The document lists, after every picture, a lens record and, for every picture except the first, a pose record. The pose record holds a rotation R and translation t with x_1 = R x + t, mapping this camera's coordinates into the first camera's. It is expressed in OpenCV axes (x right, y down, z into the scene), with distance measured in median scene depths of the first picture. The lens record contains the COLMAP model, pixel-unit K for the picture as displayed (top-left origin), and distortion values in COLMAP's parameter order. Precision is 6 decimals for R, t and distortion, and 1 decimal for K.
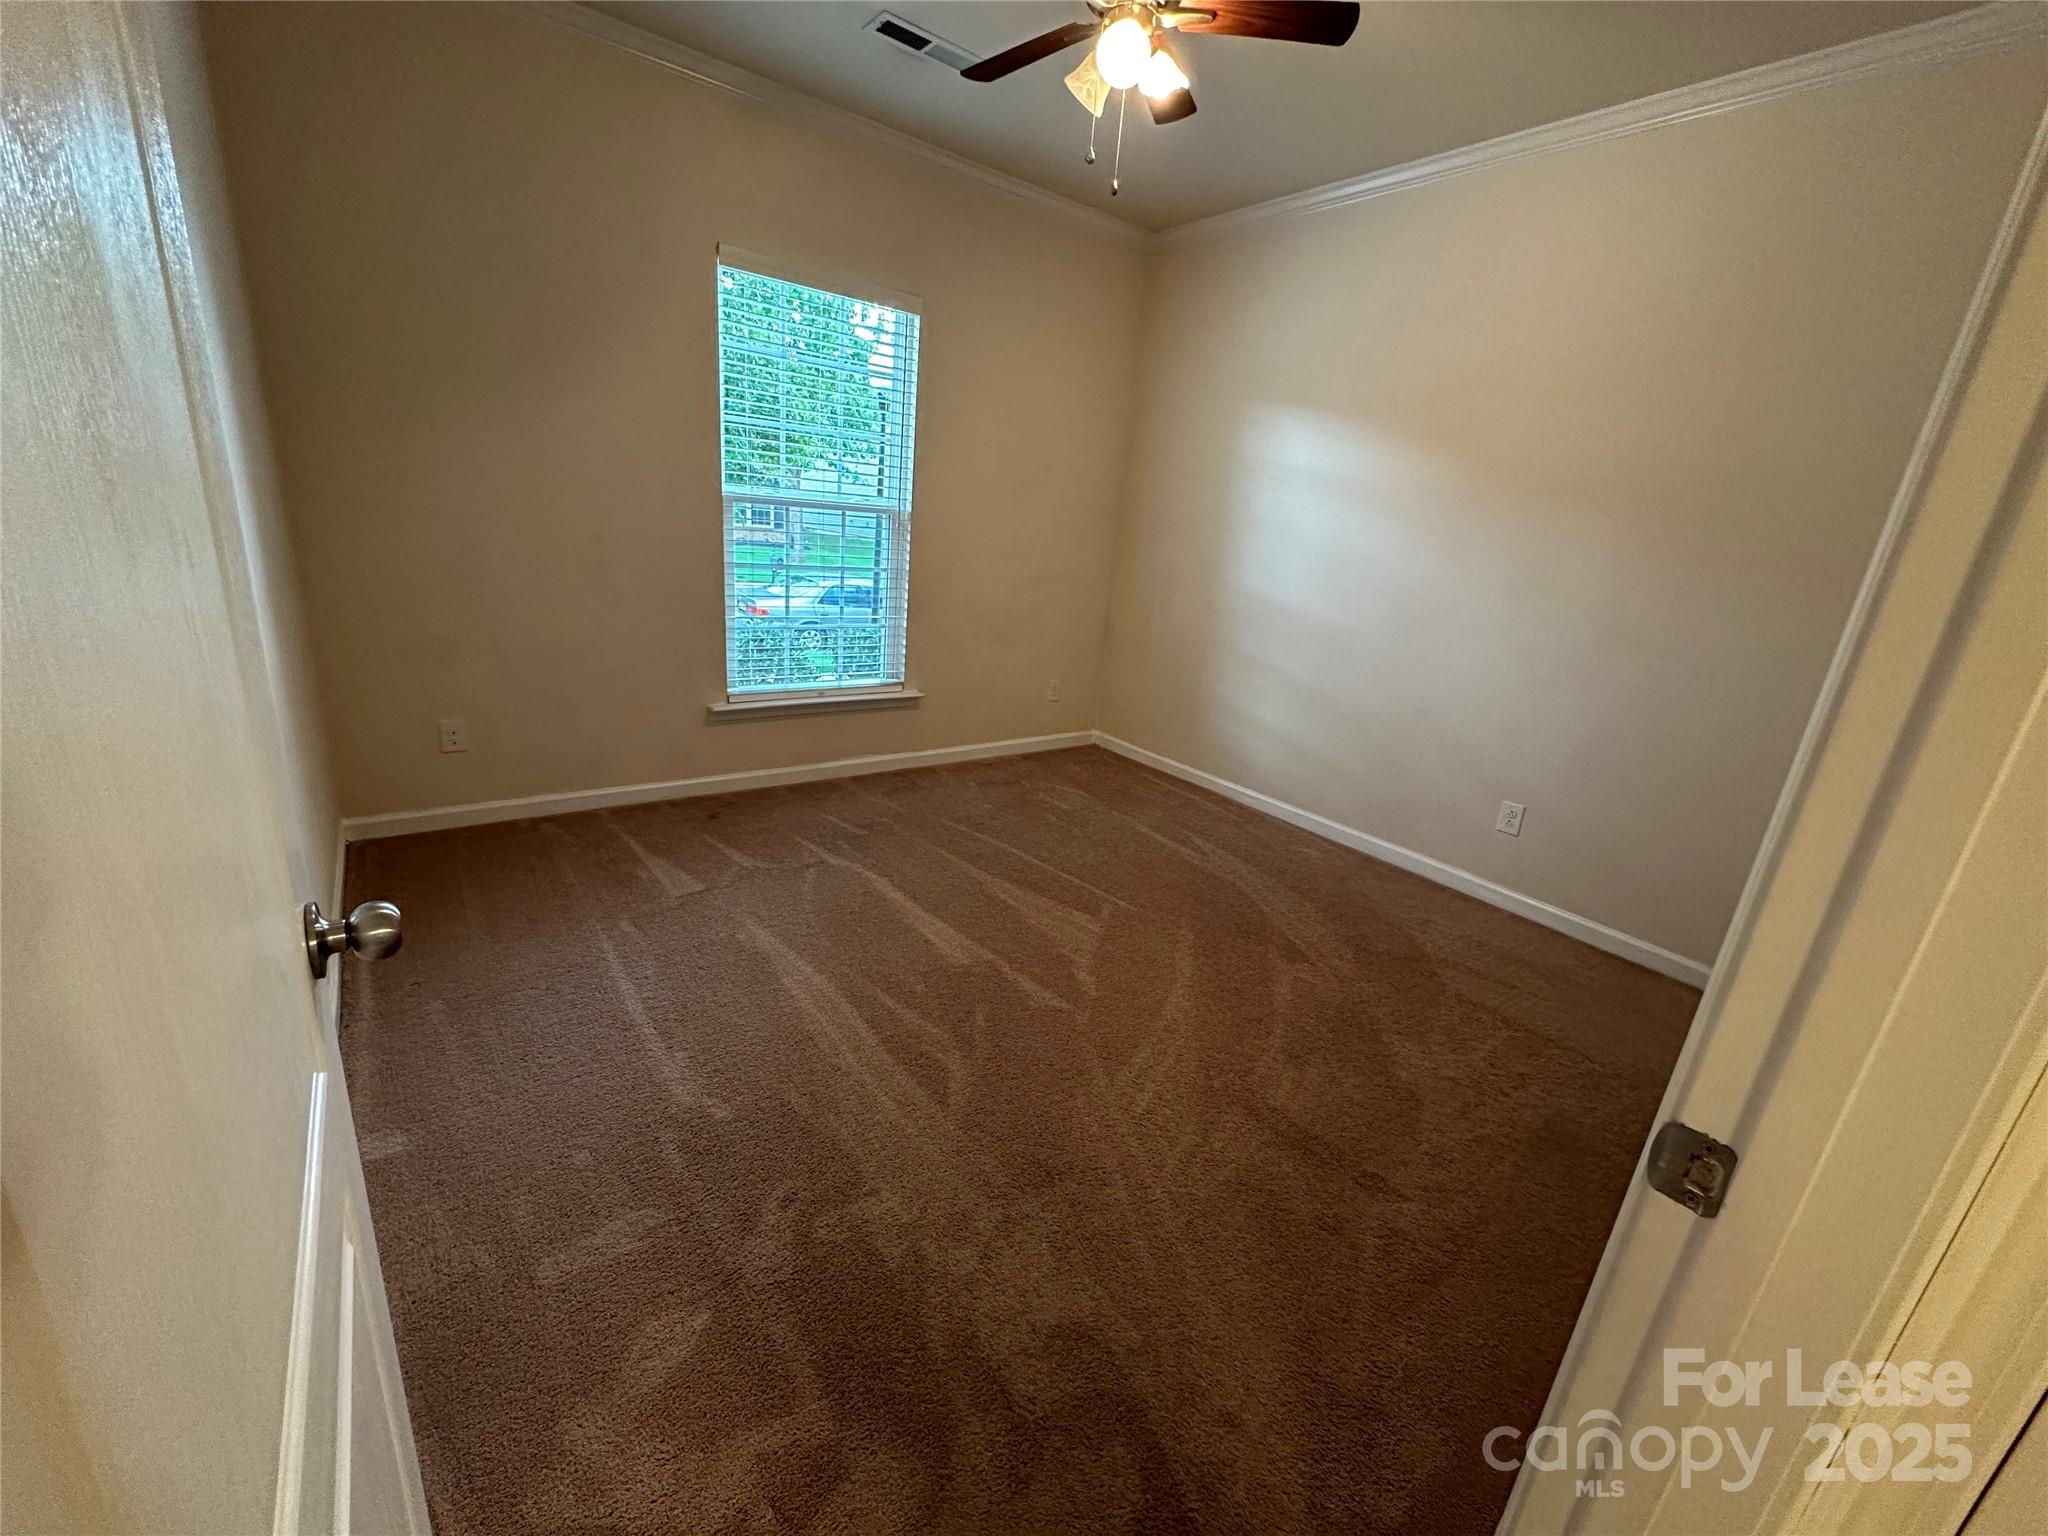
lens RADIAL K [[816.1, 0, 1026.7], [0, 816.1, 770.6], [0, 0, 1]] dist [-0.002970, -0.000018]
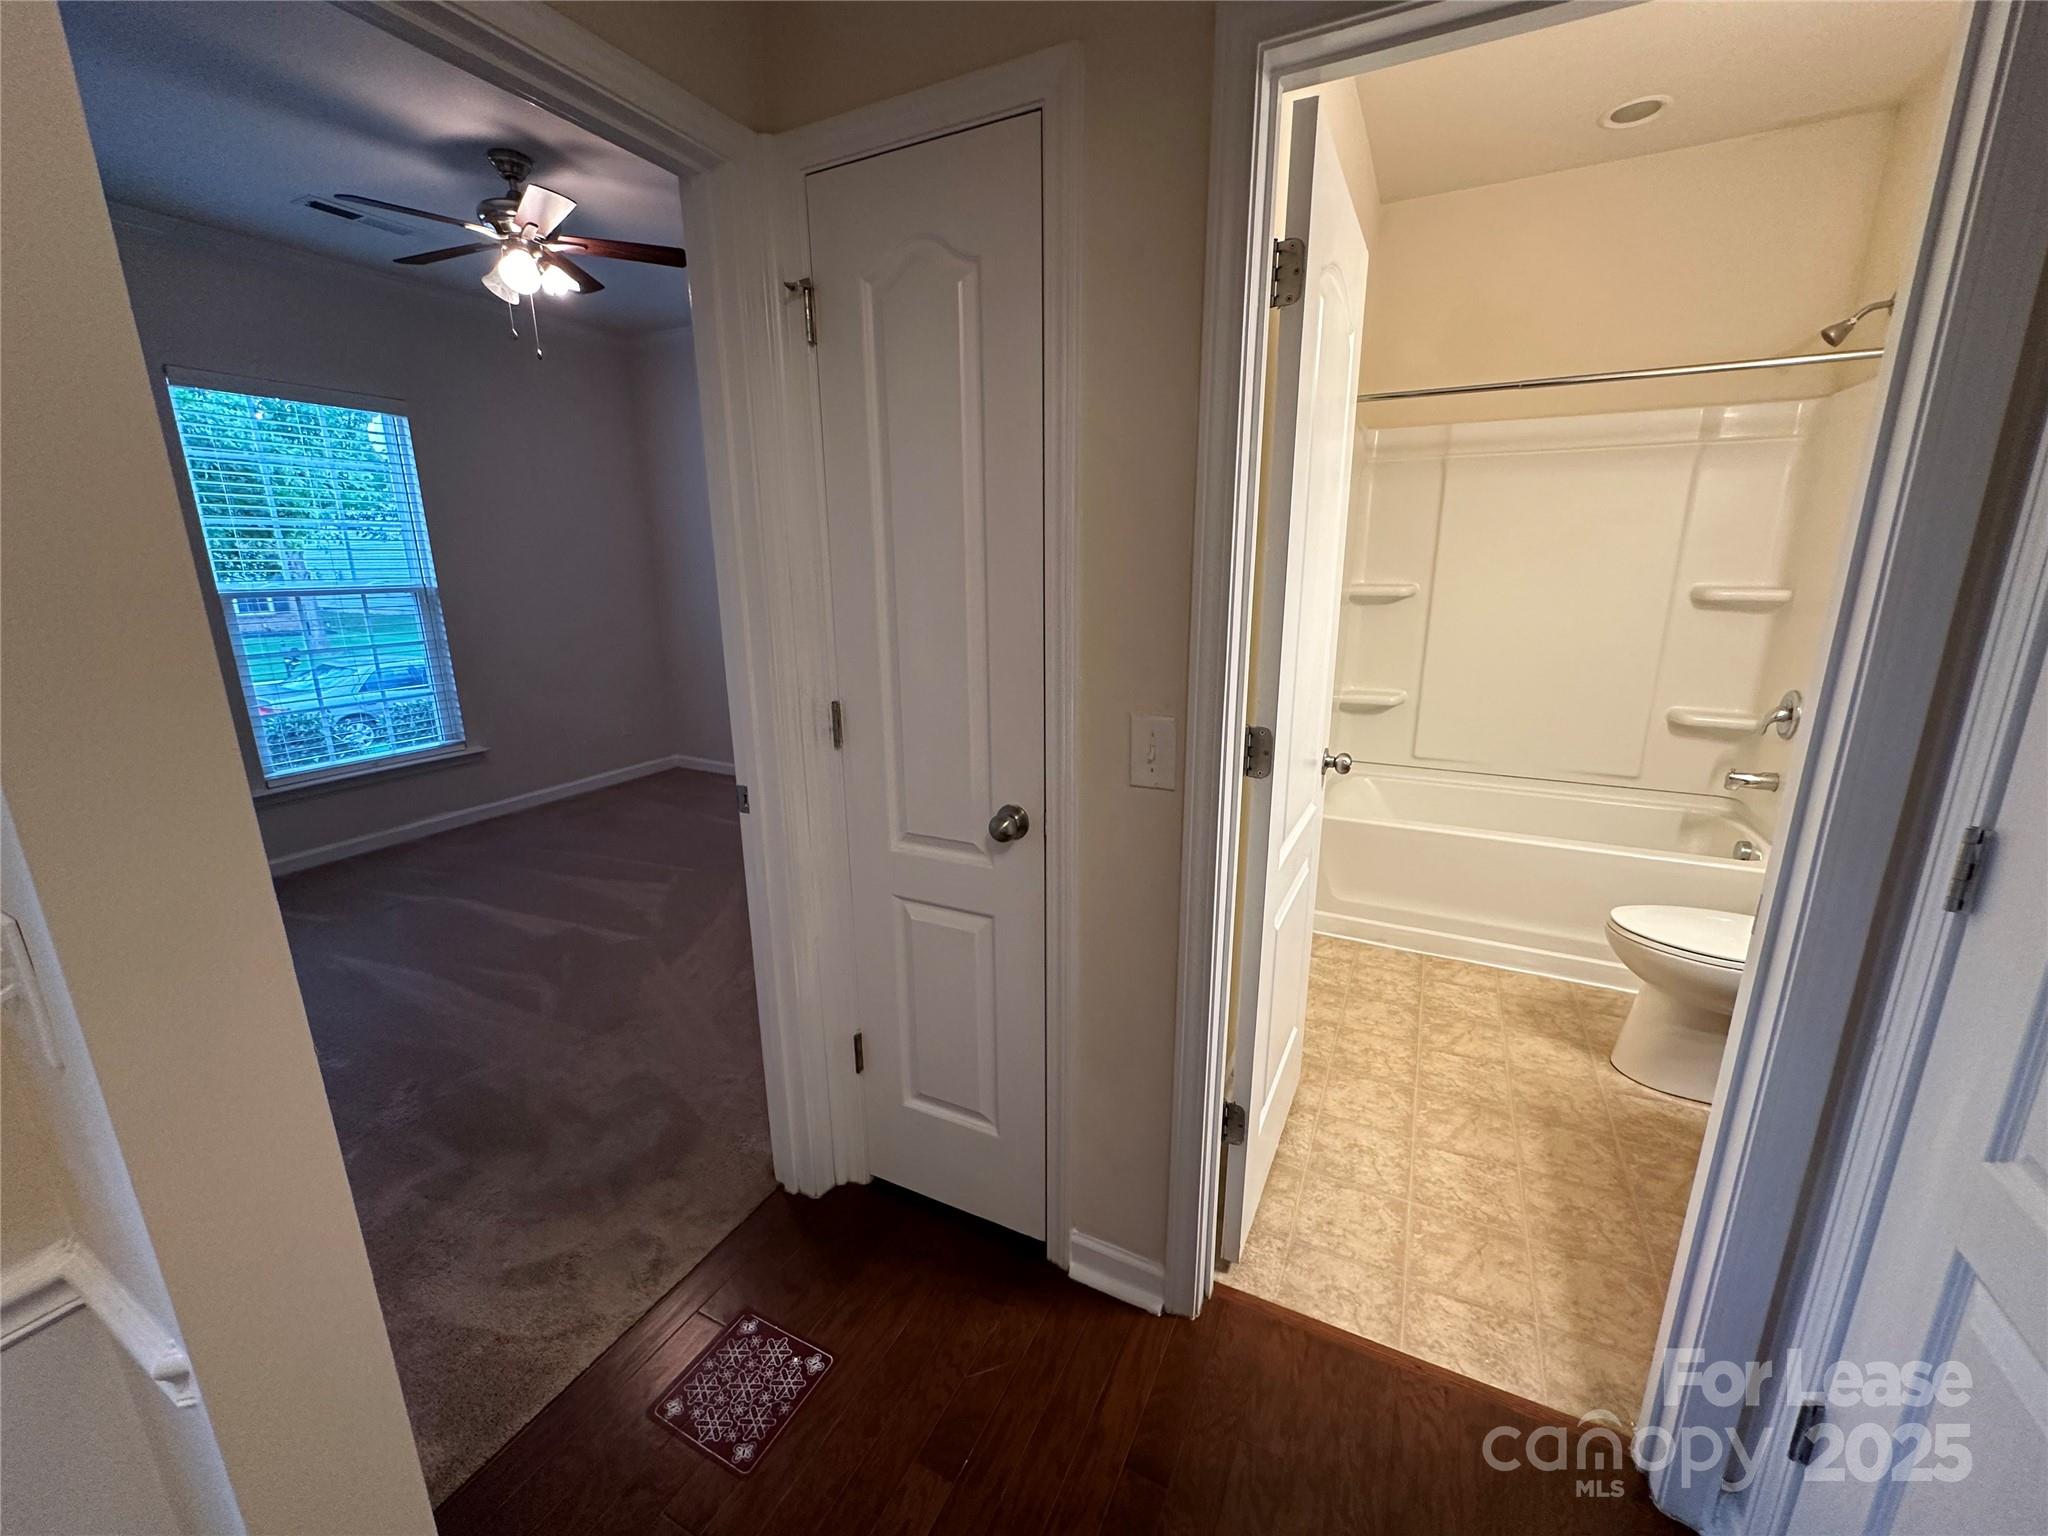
lens RADIAL K [[816.1, 0, 1027.6], [0, 816.1, 770.3], [0, 0, 1]] dist [-0.002970, -0.000018]
pose [[0.895452, -0.198598, 0.398403, 0.090068], [0.212406, 0.977134, 0.009682, 0.088731], [-0.391215, 0.075954, 0.917159, -0.324606]]
